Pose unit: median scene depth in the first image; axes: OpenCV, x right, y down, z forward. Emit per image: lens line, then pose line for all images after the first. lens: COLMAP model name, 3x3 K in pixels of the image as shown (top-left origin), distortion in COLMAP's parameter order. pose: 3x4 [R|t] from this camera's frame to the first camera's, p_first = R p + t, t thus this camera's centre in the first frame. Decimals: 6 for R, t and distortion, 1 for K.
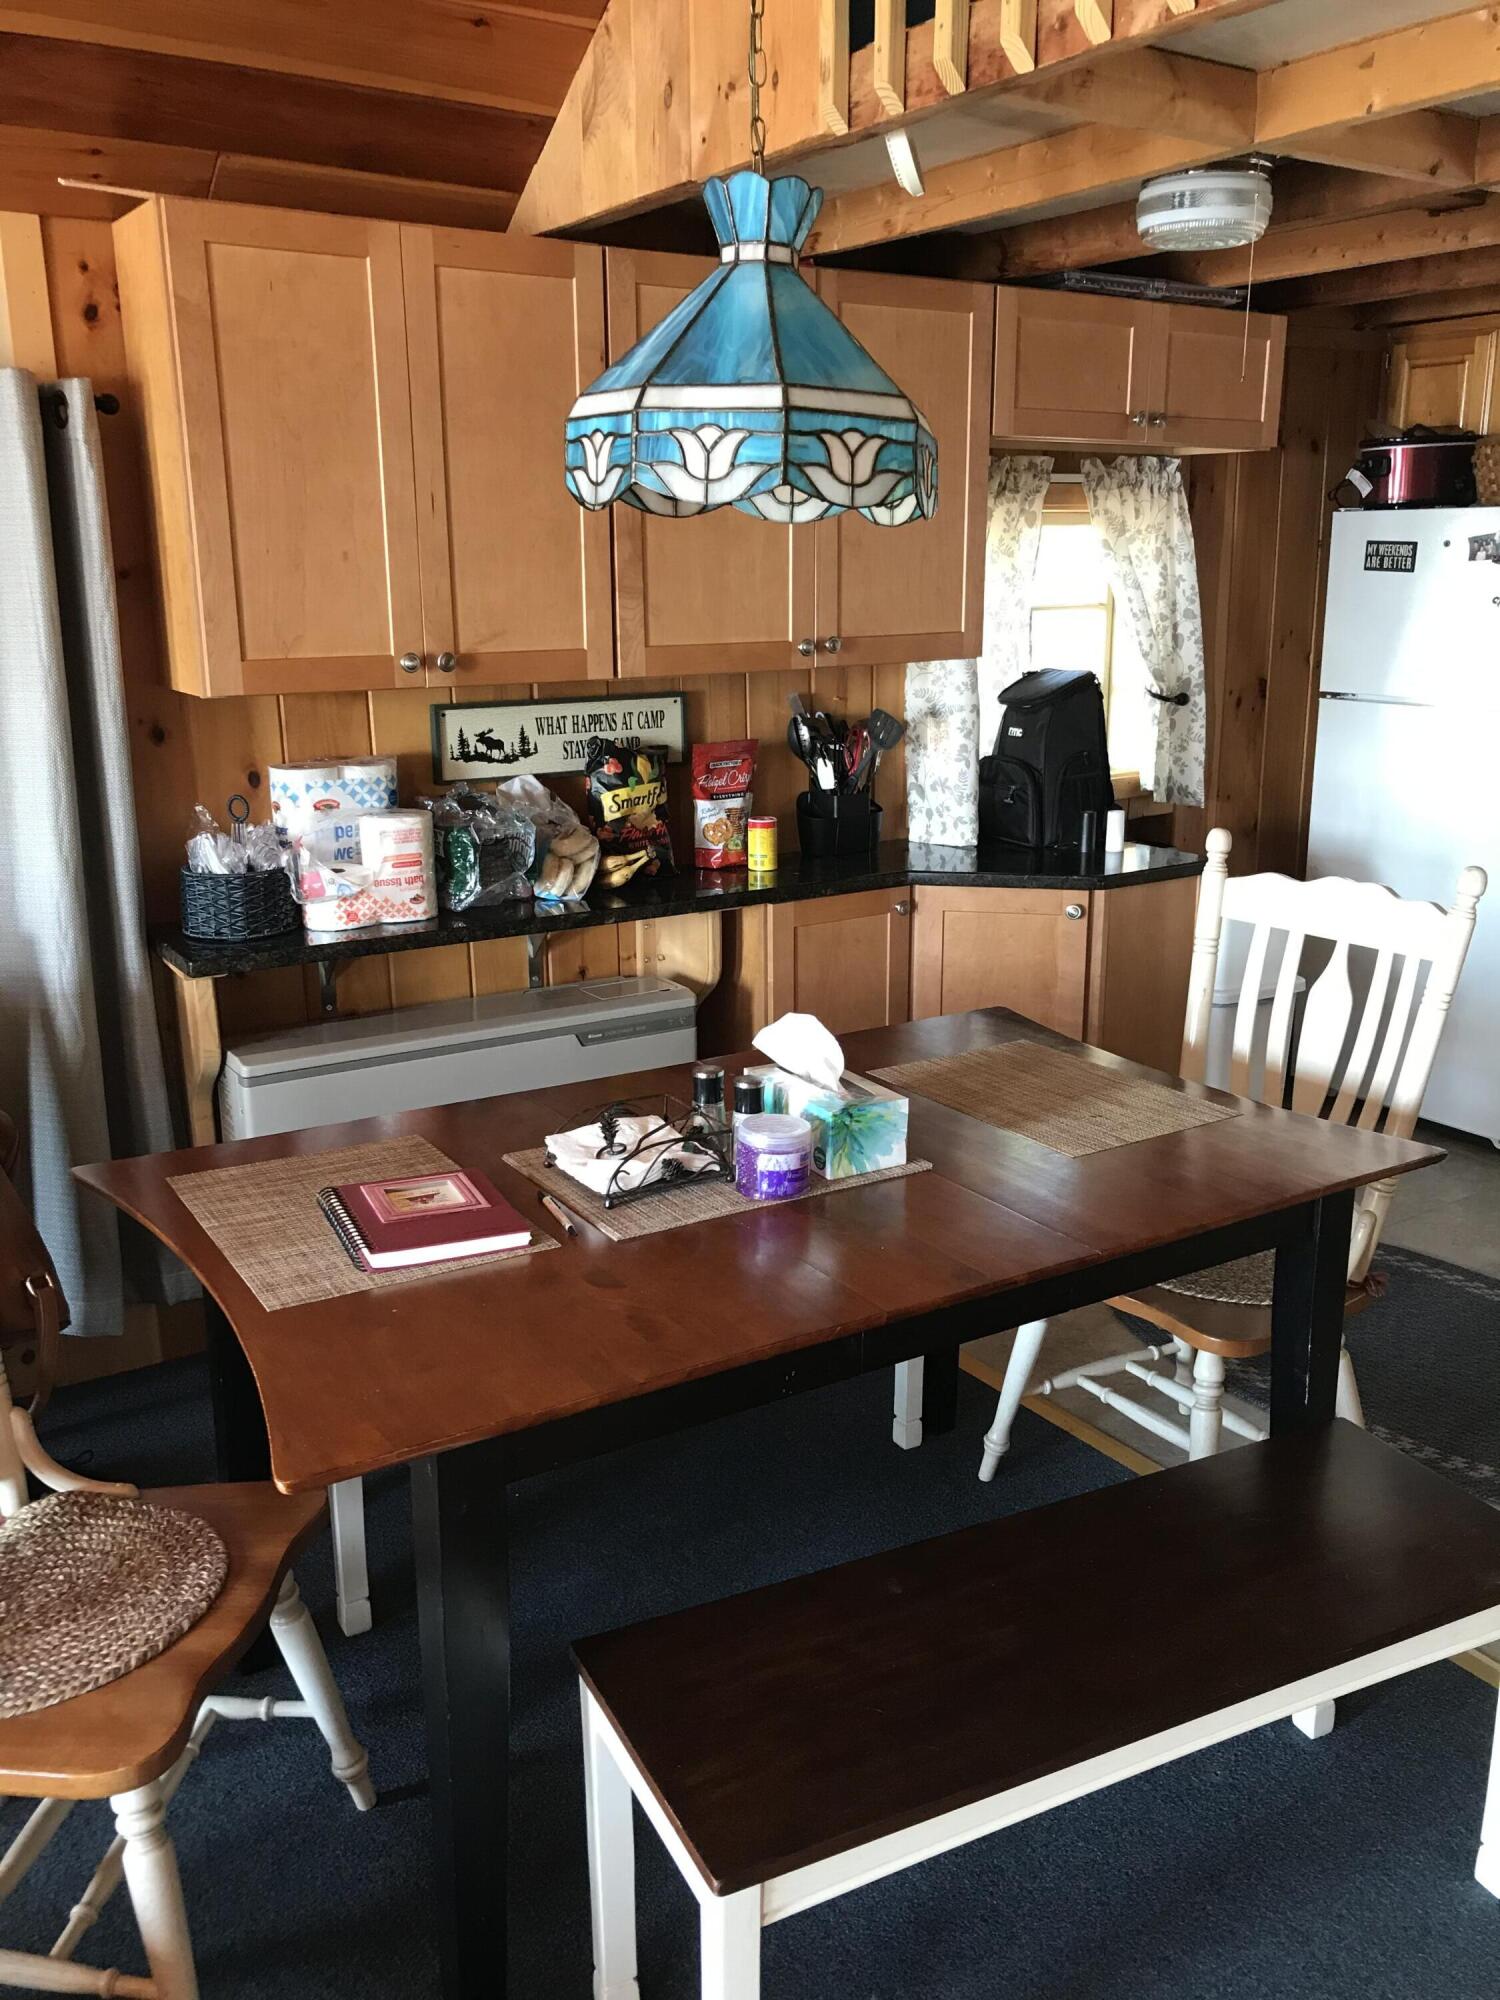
lens RADIAL K [[1678.2, 0, 745.2], [0, 1678.2, 1013.1], [0, 0, 1]] dist [0.016467, 0.016182]
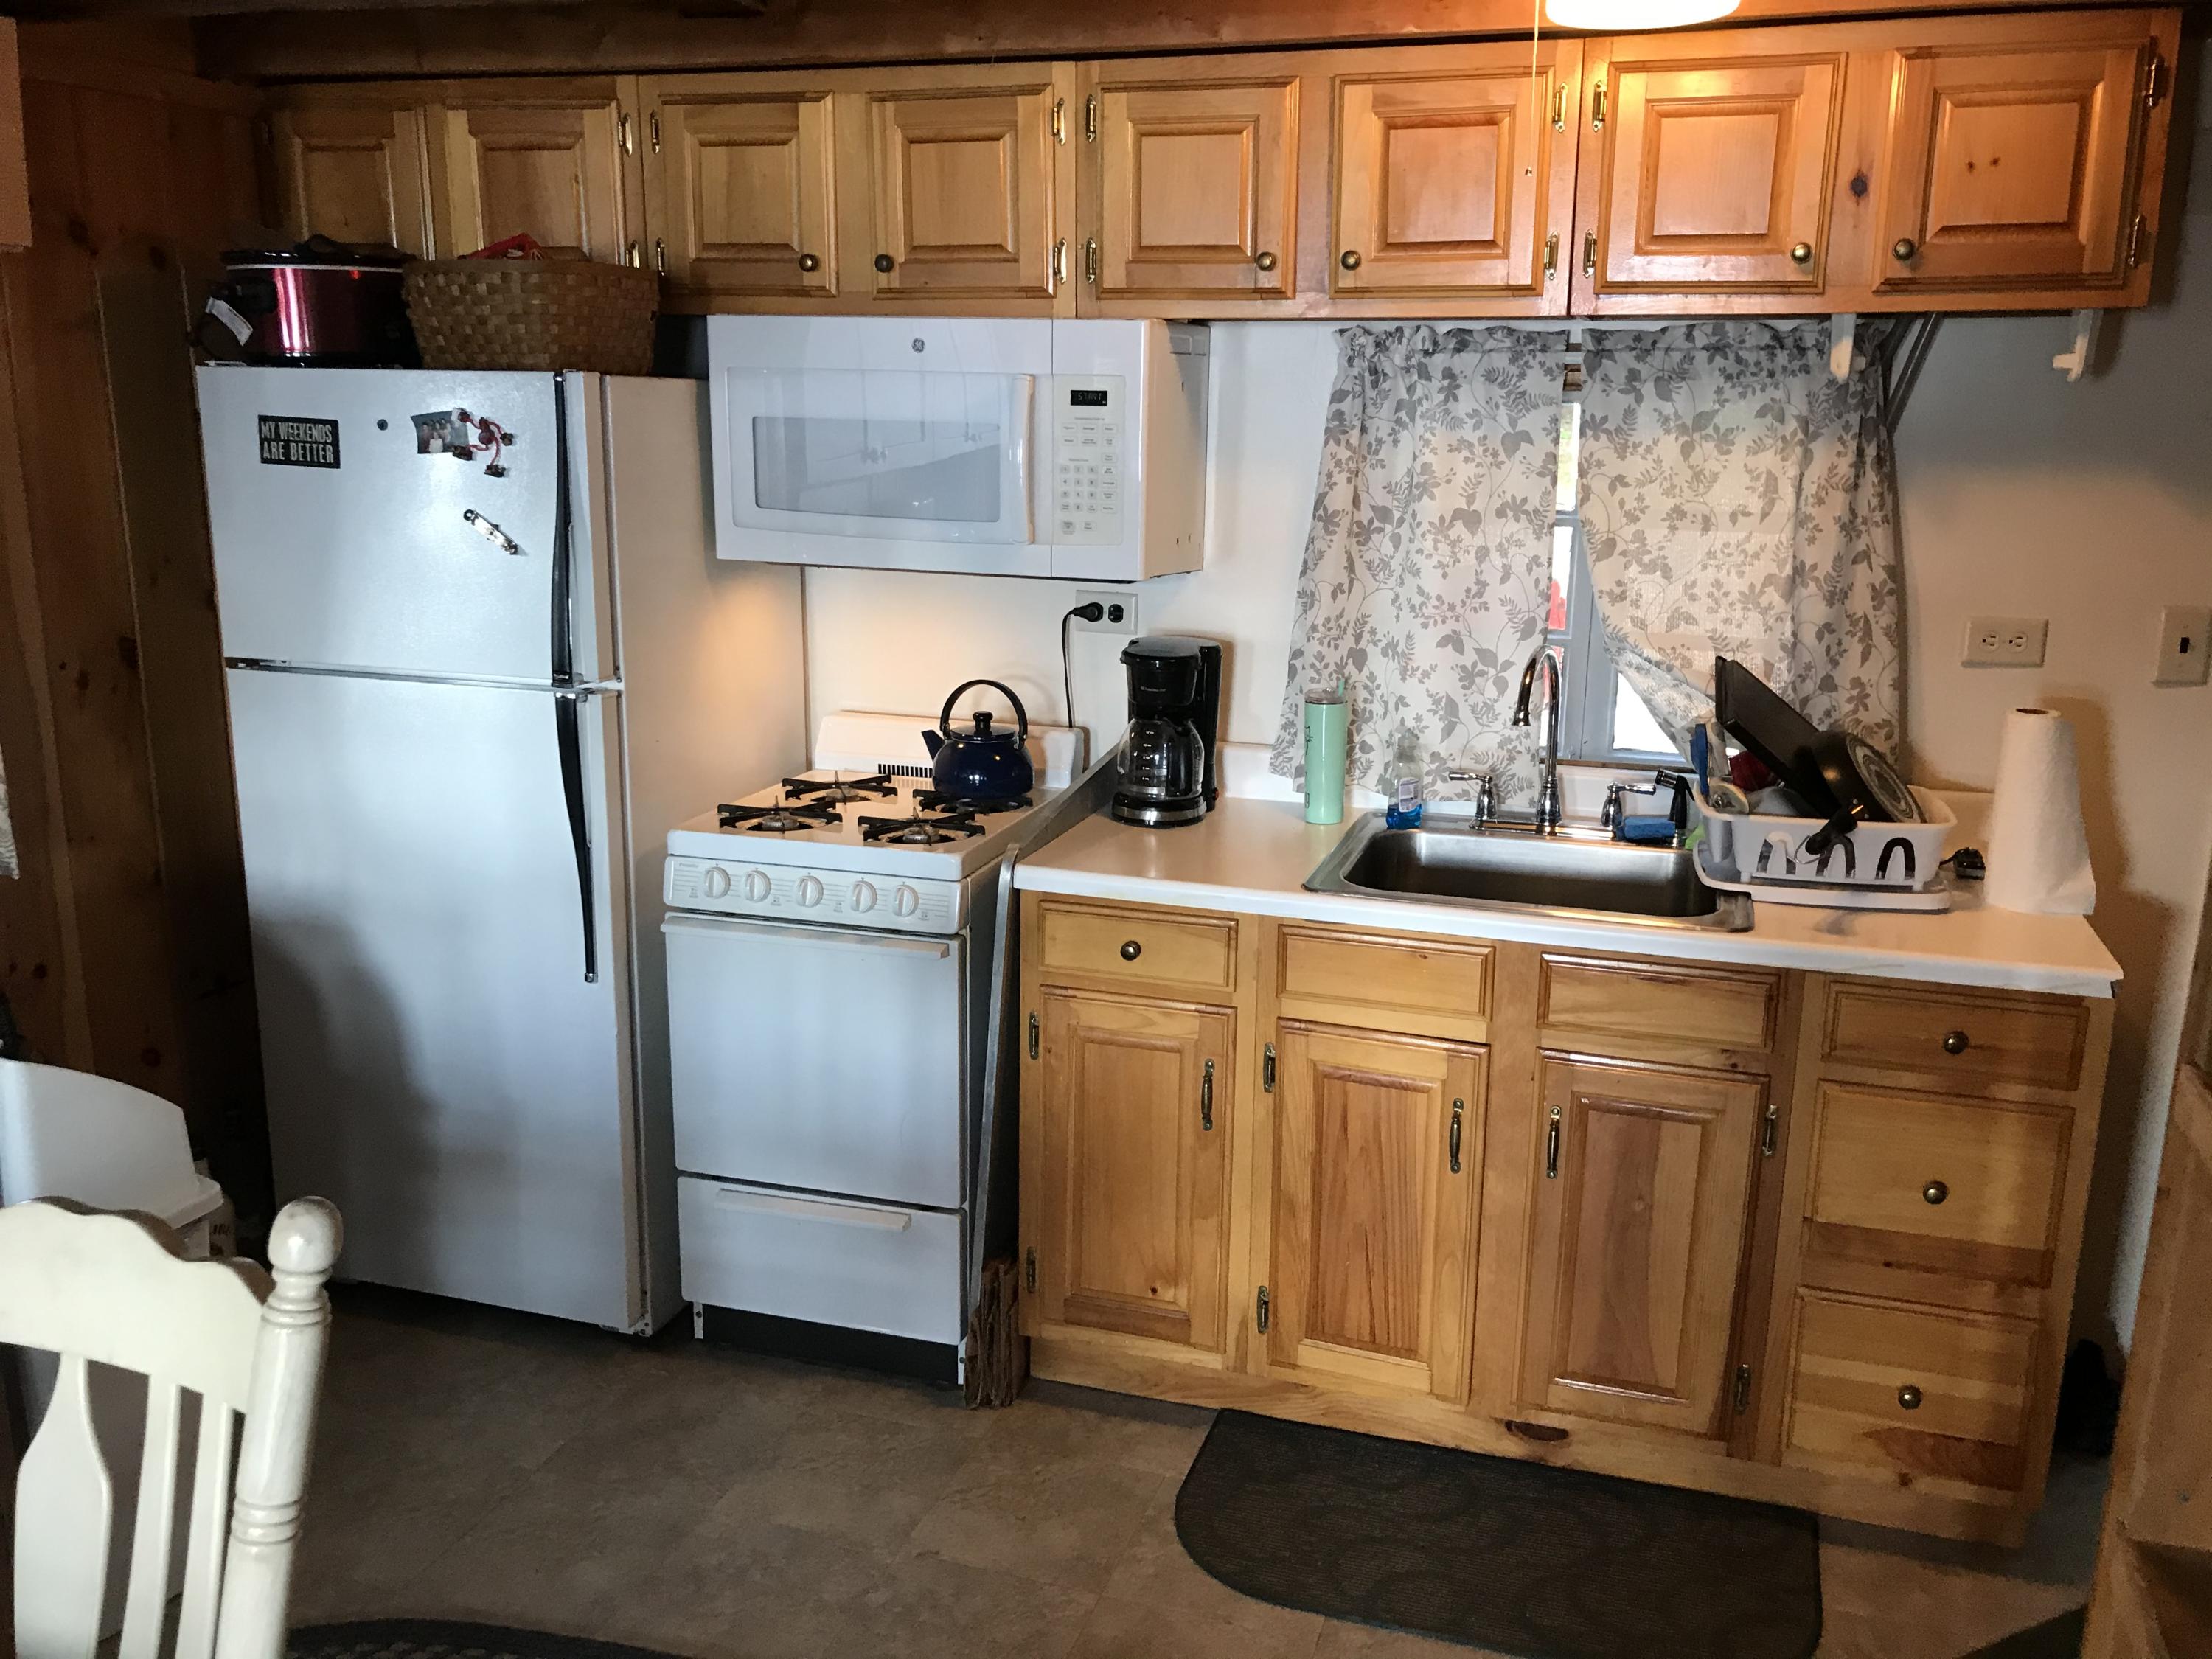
lens RADIAL K [[1856.1, 0, 1118.7], [0, 1856.1, 835.5], [0, 0, 1]] dist [0.016467, 0.016182]
pose [[0.785859, -0.115931, 0.607442, 0.185928], [0.142211, 0.989824, 0.004928, -0.088512], [-0.601832, 0.082512, 0.794349, 0.287128]]
